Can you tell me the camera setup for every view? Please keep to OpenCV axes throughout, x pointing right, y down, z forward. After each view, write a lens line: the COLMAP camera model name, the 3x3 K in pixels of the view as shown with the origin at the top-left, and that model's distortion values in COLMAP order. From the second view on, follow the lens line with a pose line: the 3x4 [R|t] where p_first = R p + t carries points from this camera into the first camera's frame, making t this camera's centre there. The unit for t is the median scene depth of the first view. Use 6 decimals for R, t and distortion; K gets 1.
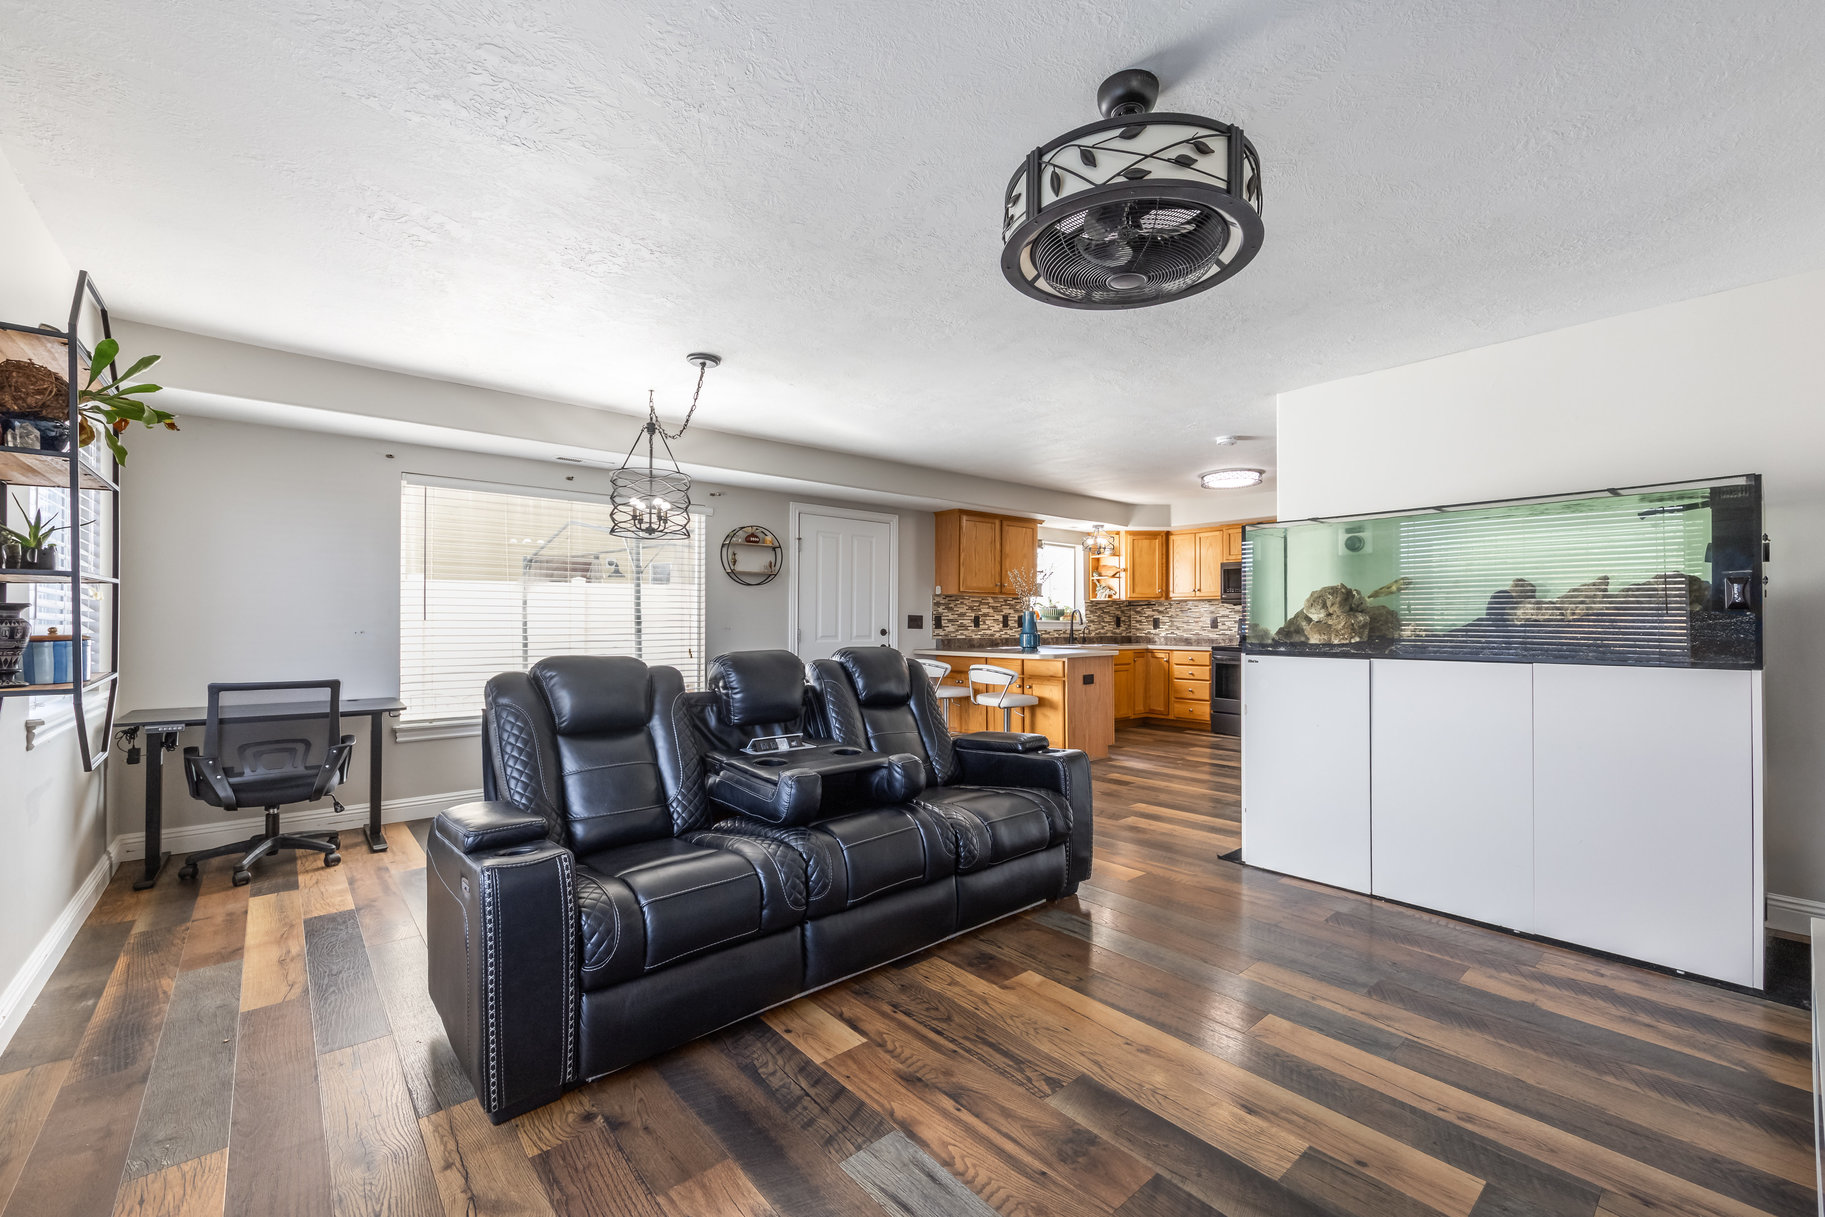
lens RADIAL K [[748.2, 0, 906.5], [0, 748.2, 618.2], [0, 0, 1]] dist [0.026956, 0.000096]
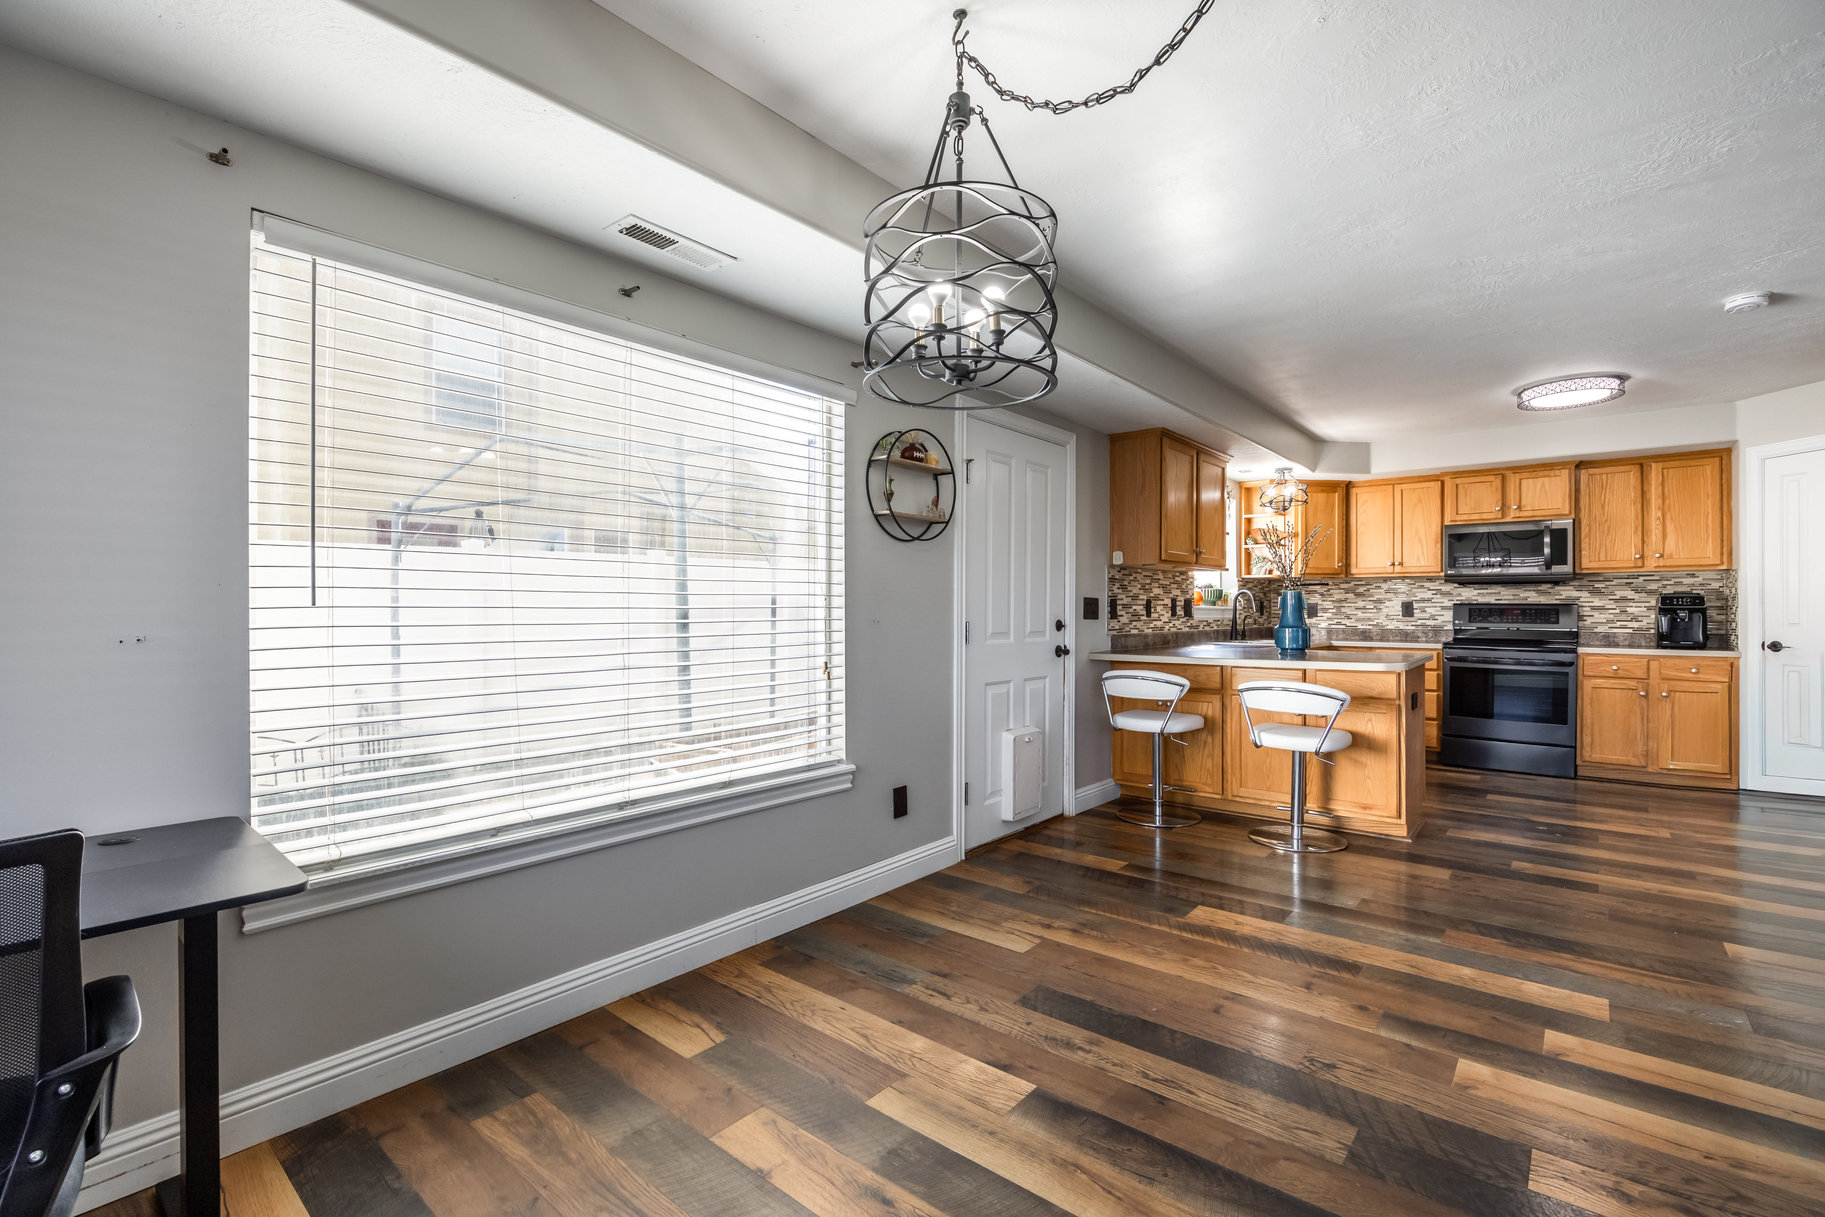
lens RADIAL K [[825.1, 0, 873.7], [0, 825.1, 606.5], [0, 0, 1]] dist [-0.002539, -0.001060]
pose [[0.989156, -0.000492, 0.146871, -0.231067], [-0.000084, 0.999992, 0.003912, 0.000565], [-0.146872, -0.003882, 0.989148, 0.302824]]
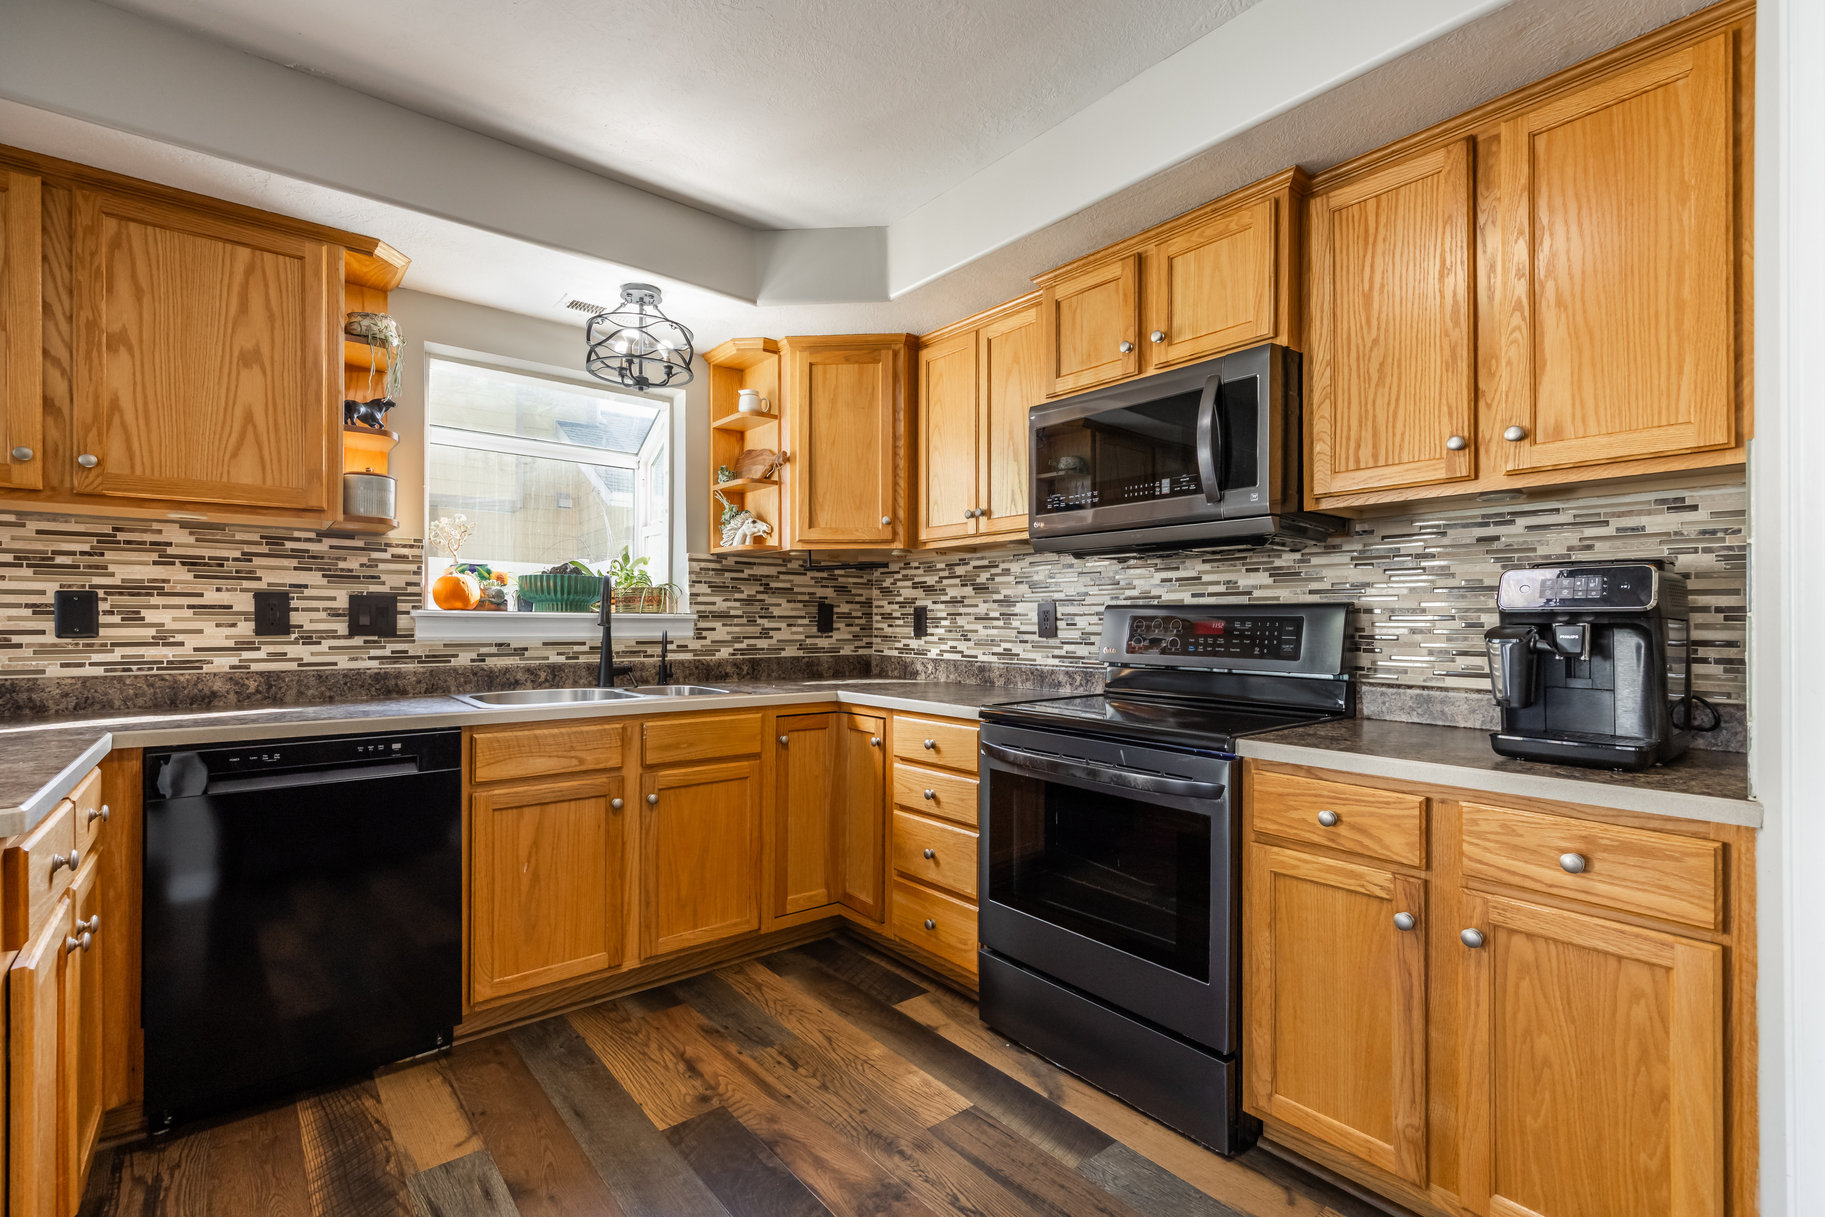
lens RADIAL K [[825.1, 0, 911.6], [0, 825.1, 615.5], [0, 0, 1]] dist [-0.002539, -0.001060]
pose [[0.999405, 0.000575, -0.034476, 0.380932], [-0.000592, 1.000000, -0.000491, 0.004881], [0.034476, 0.000511, 0.999405, 0.682416]]
